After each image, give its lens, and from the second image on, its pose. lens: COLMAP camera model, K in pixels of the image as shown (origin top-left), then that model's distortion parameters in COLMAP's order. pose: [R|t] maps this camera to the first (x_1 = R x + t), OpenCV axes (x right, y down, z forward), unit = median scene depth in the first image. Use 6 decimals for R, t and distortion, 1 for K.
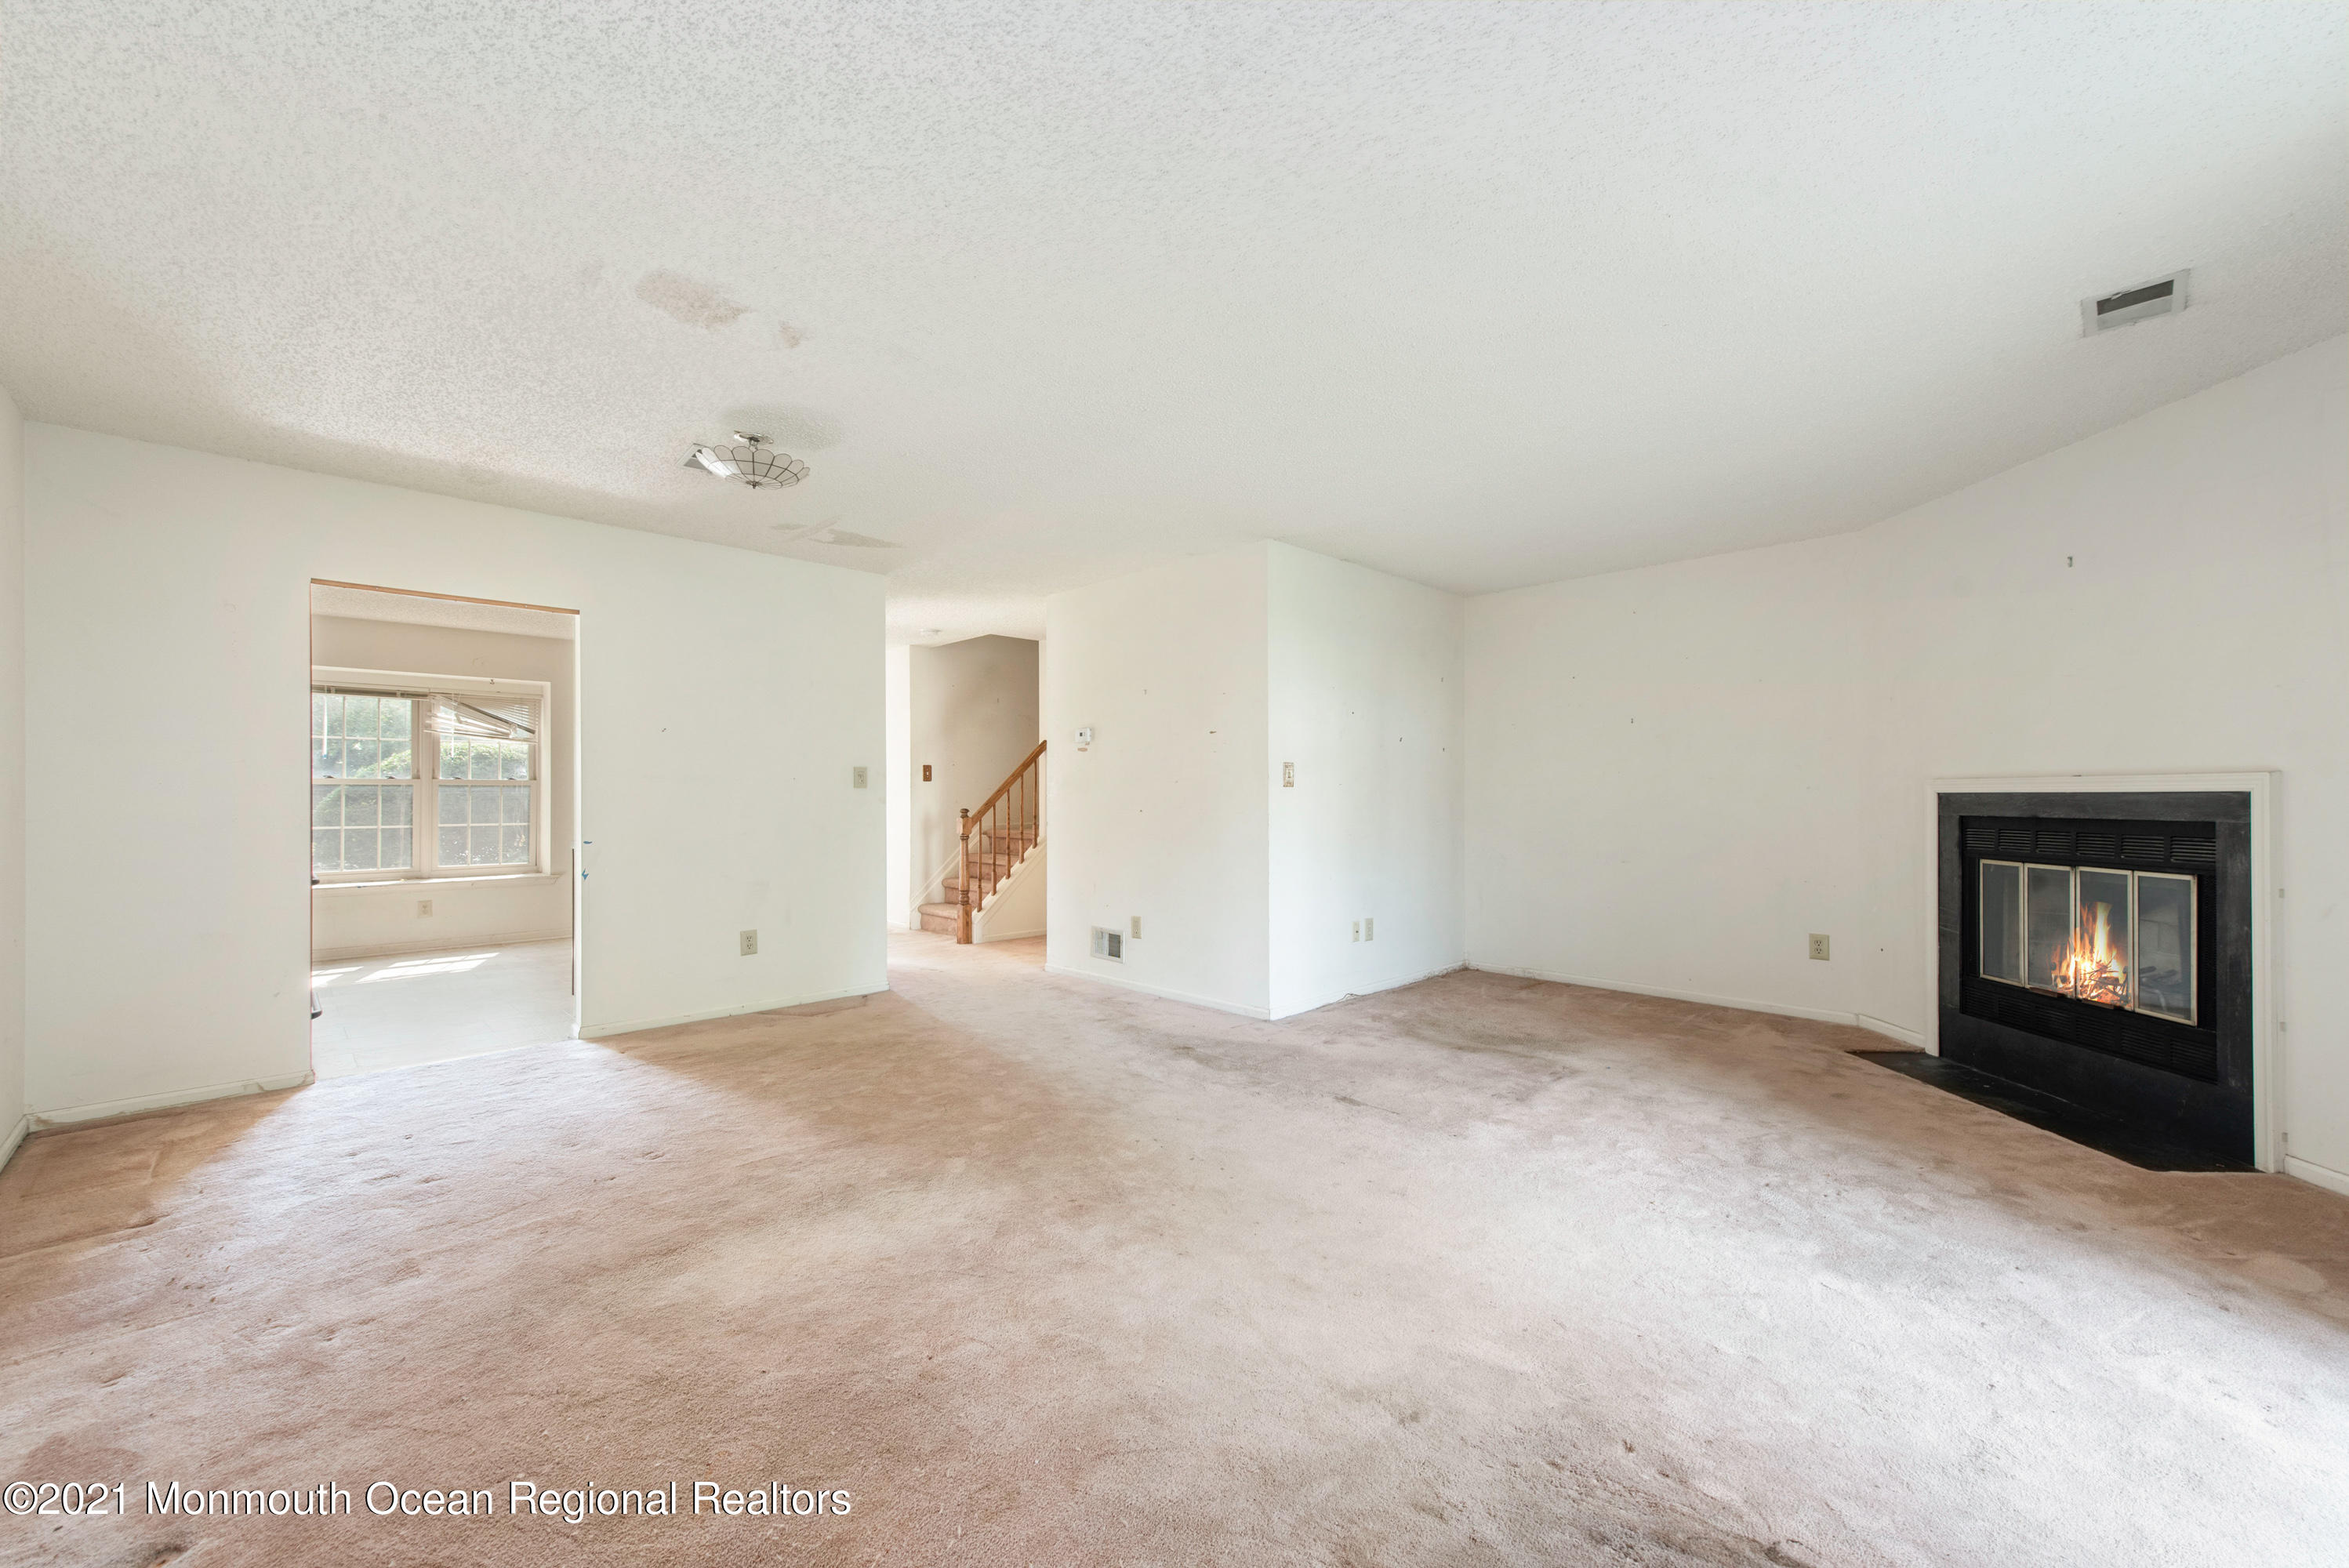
lens RADIAL K [[913.9, 0, 1172.1], [0, 913.9, 789.1], [0, 0, 1]] dist [0.013056, -0.002748]
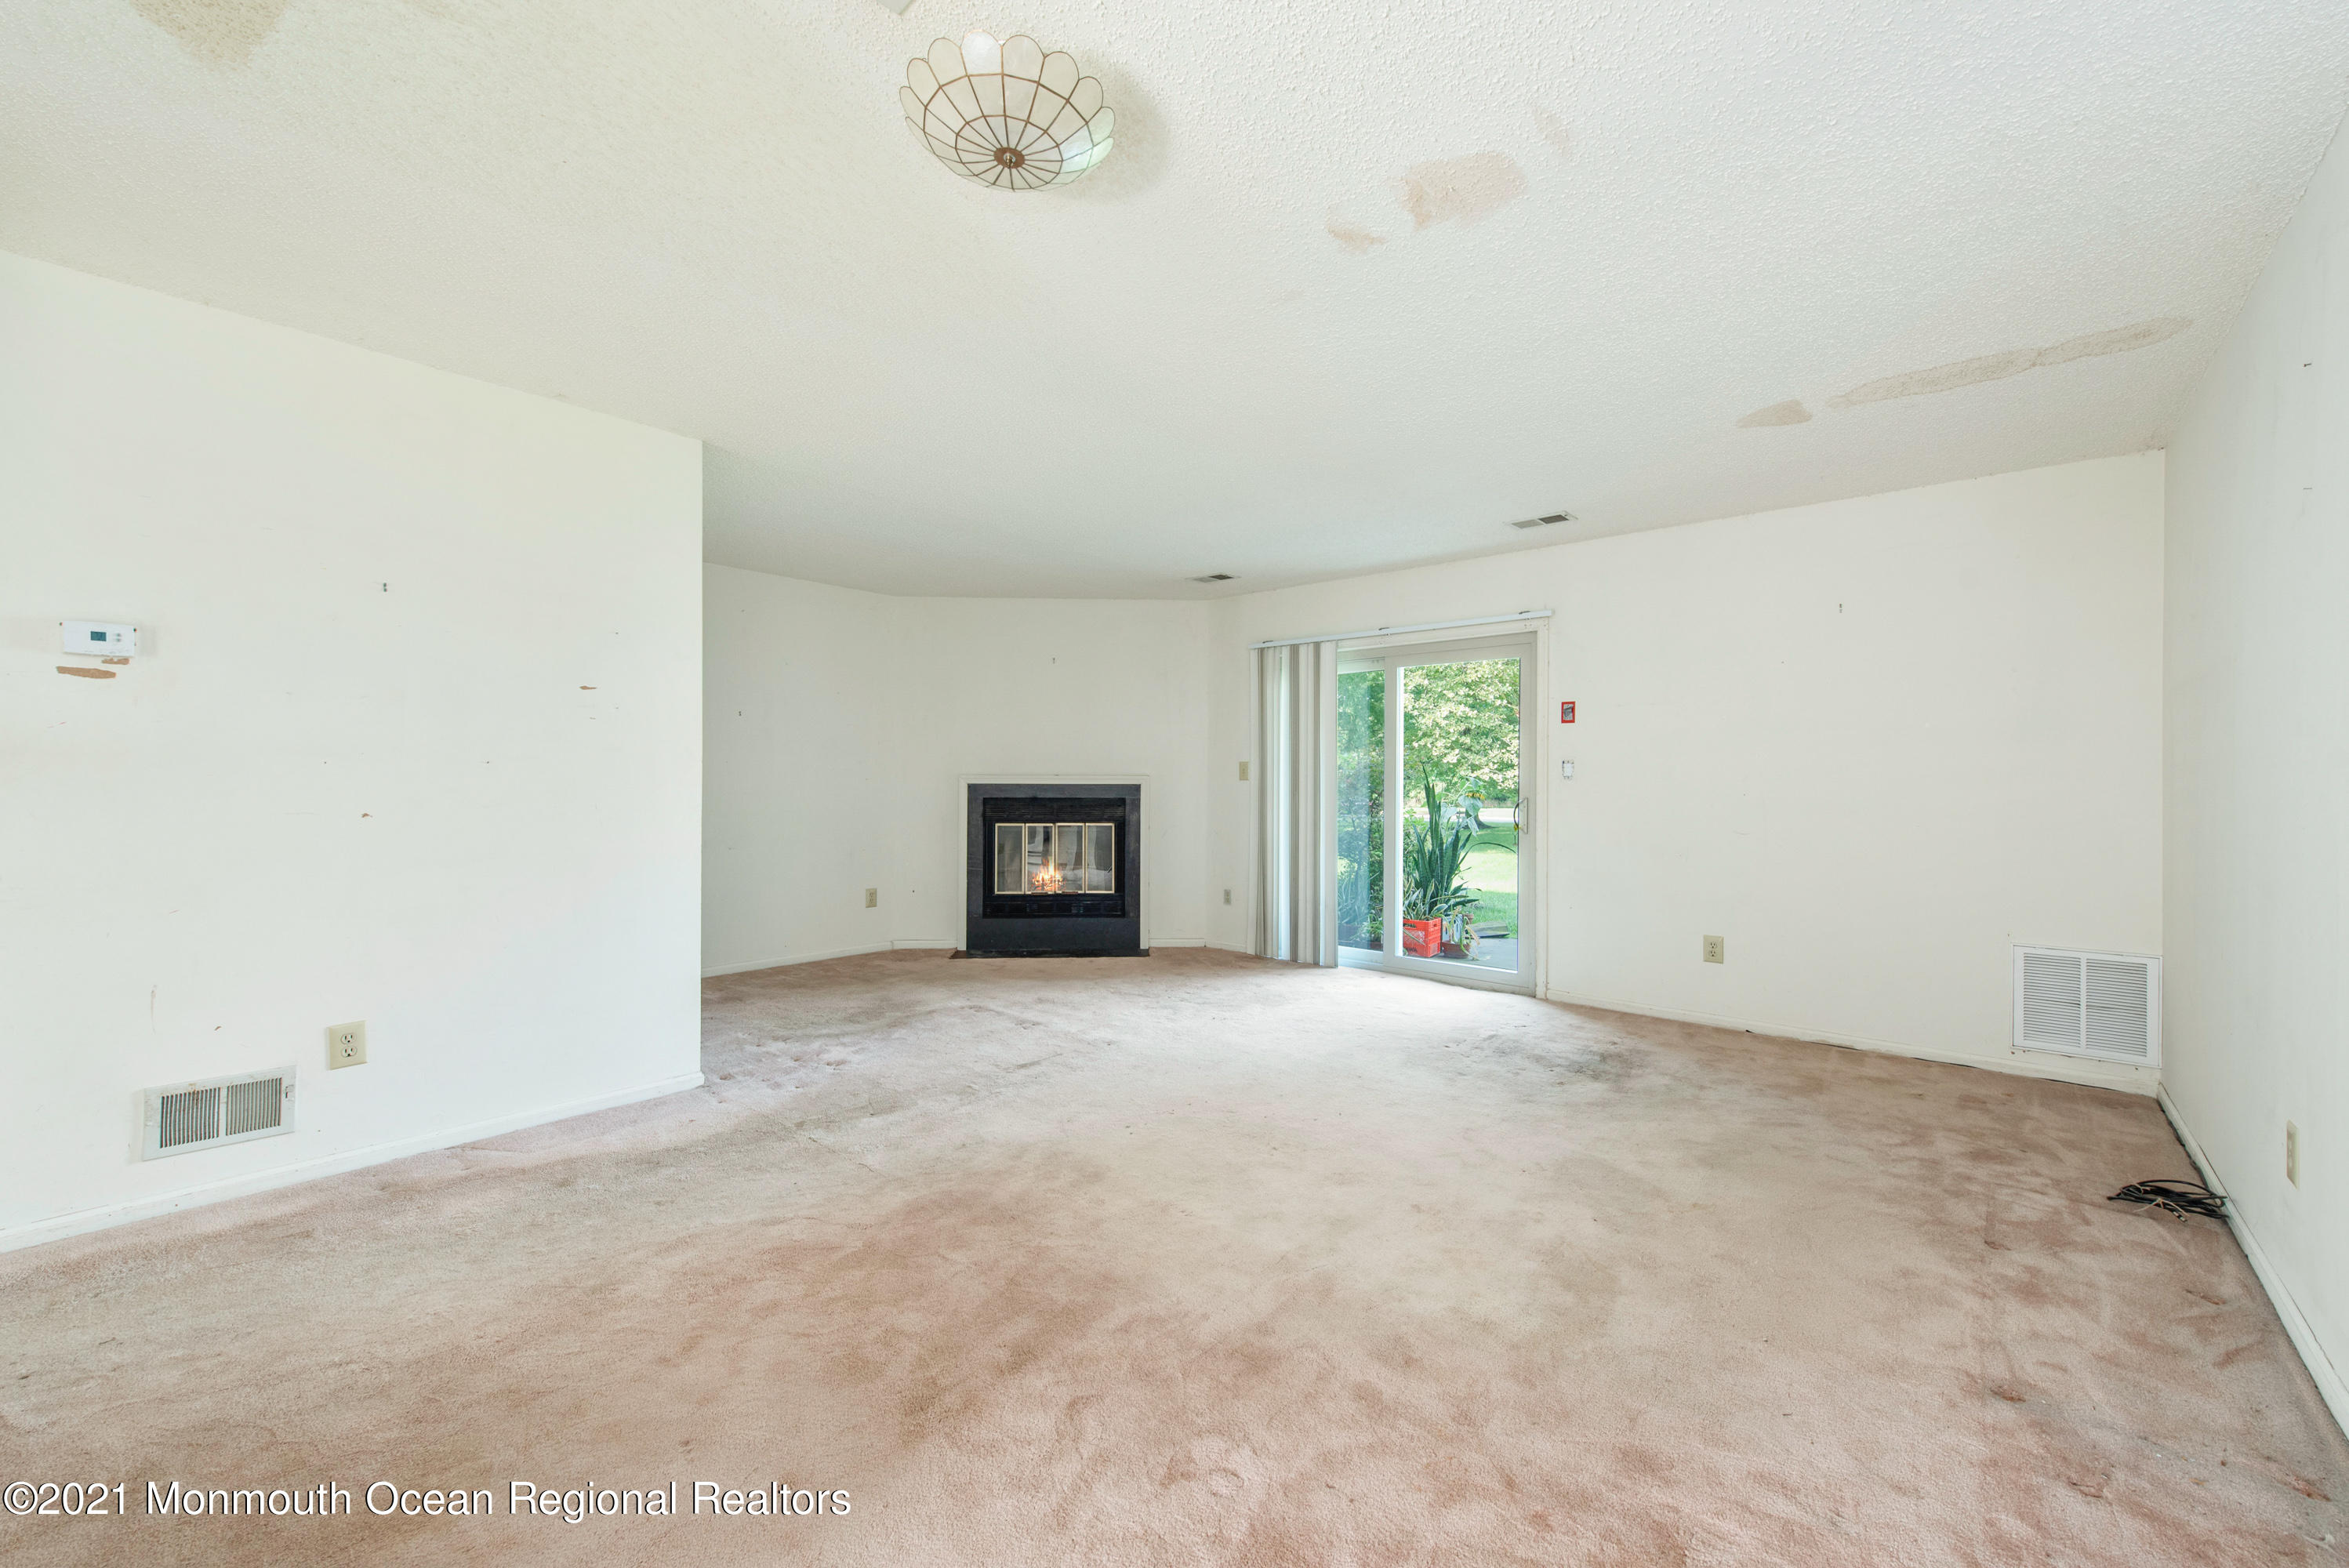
lens RADIAL K [[913.9, 0, 1179.9], [0, 913.9, 781.0], [0, 0, 1]] dist [0.013056, -0.002748]
pose [[-0.075407, 0.002745, 0.997149, -0.790090], [-0.011395, 0.999929, -0.003615, 0.001615], [-0.997088, -0.011635, -0.075370, 0.779818]]
